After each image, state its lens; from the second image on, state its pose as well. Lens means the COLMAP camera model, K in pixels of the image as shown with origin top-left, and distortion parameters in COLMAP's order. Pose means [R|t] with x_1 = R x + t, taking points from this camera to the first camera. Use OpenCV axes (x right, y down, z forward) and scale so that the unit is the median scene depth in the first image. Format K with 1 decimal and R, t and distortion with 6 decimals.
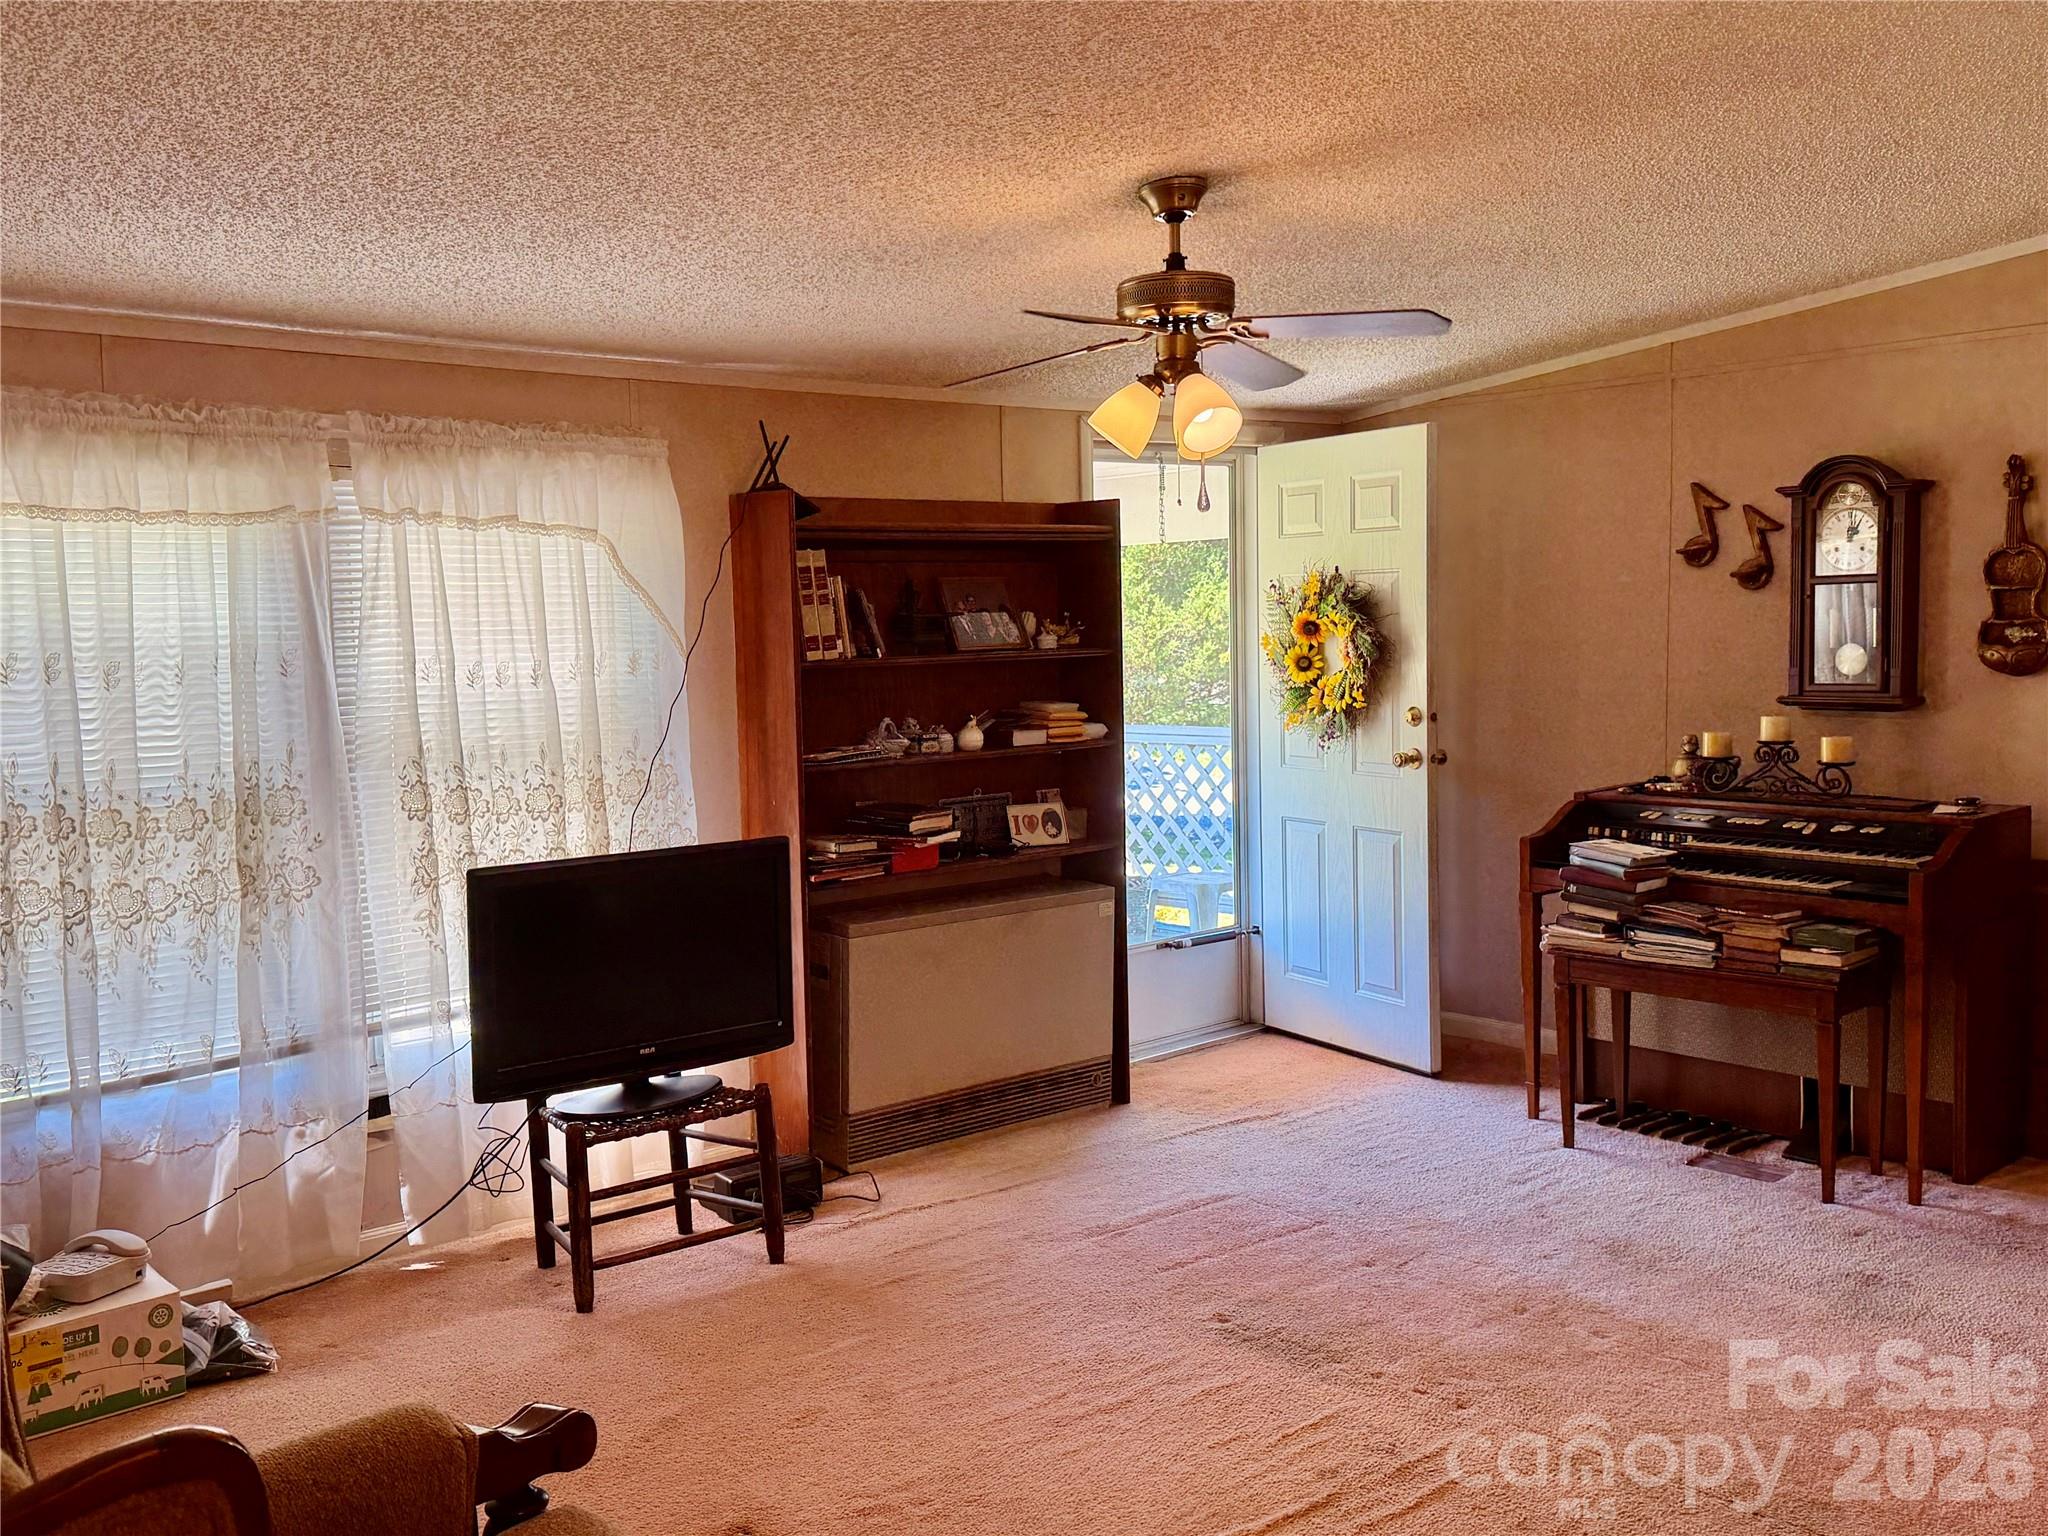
lens RADIAL K [[1886.6, 0, 1019.0], [0, 1886.6, 769.5], [0, 0, 1]] dist [0.070145, 0.000000]
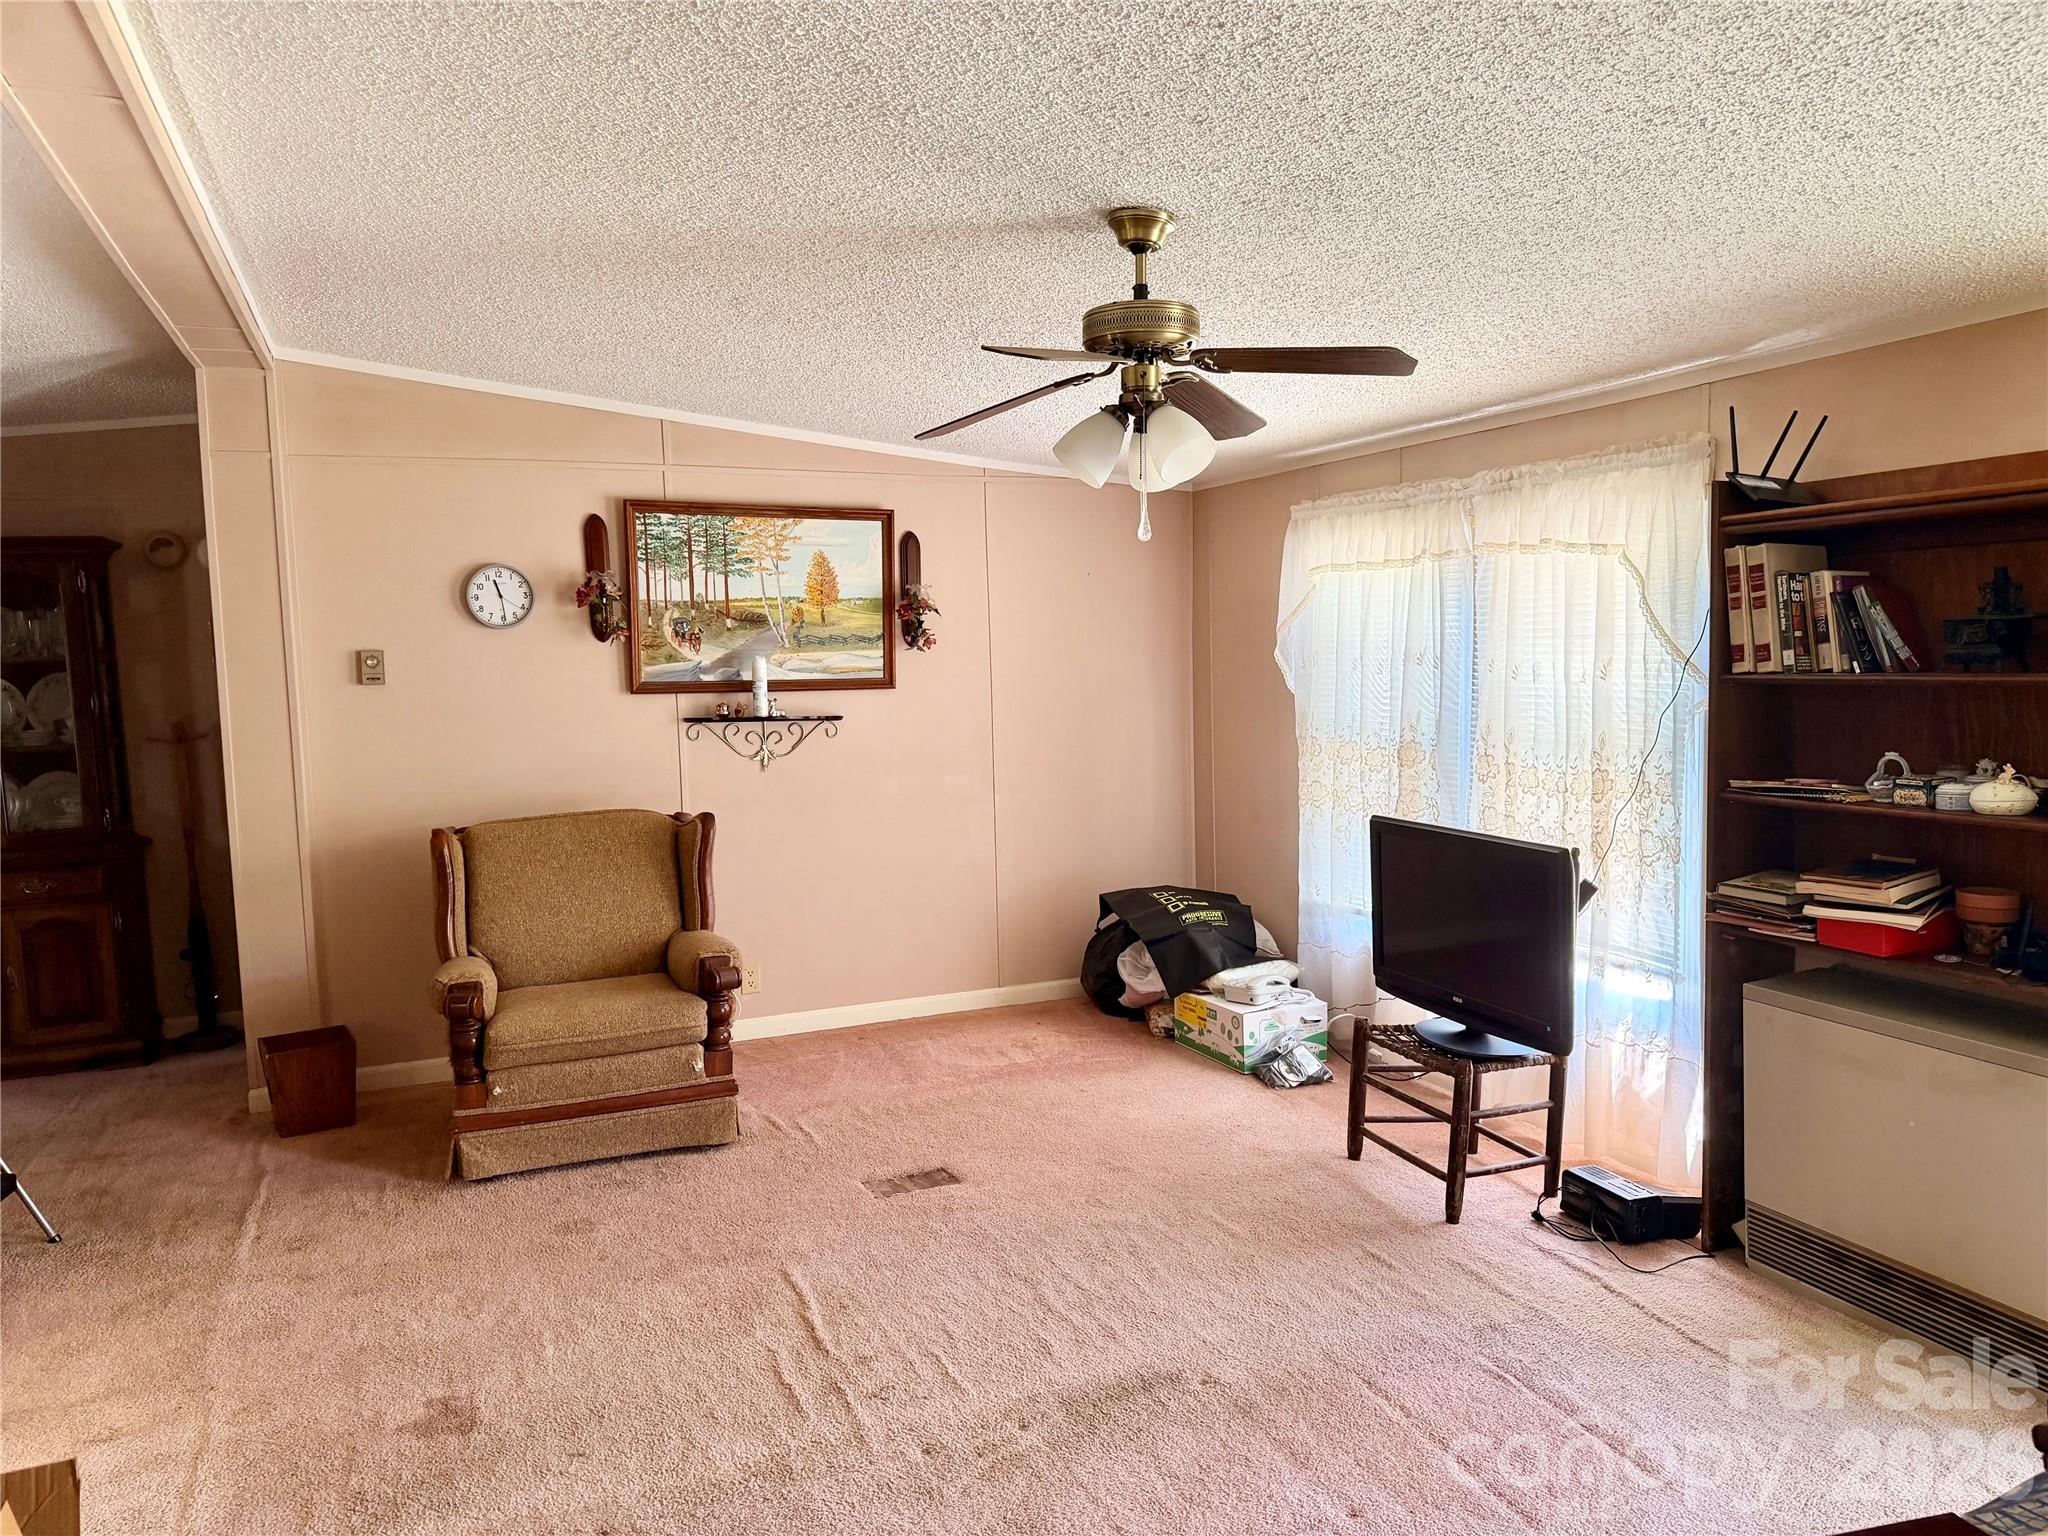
lens RADIAL K [[1455.9, 0, 1017.1], [0, 1455.9, 770.9], [0, 0, 1]] dist [0.046262, -0.011276]
pose [[-0.327371, 0.111141, -0.938337, 0.673877], [-0.041320, 0.990425, 0.131726, -0.092813], [0.943992, 0.081895, -0.319644, 0.946565]]
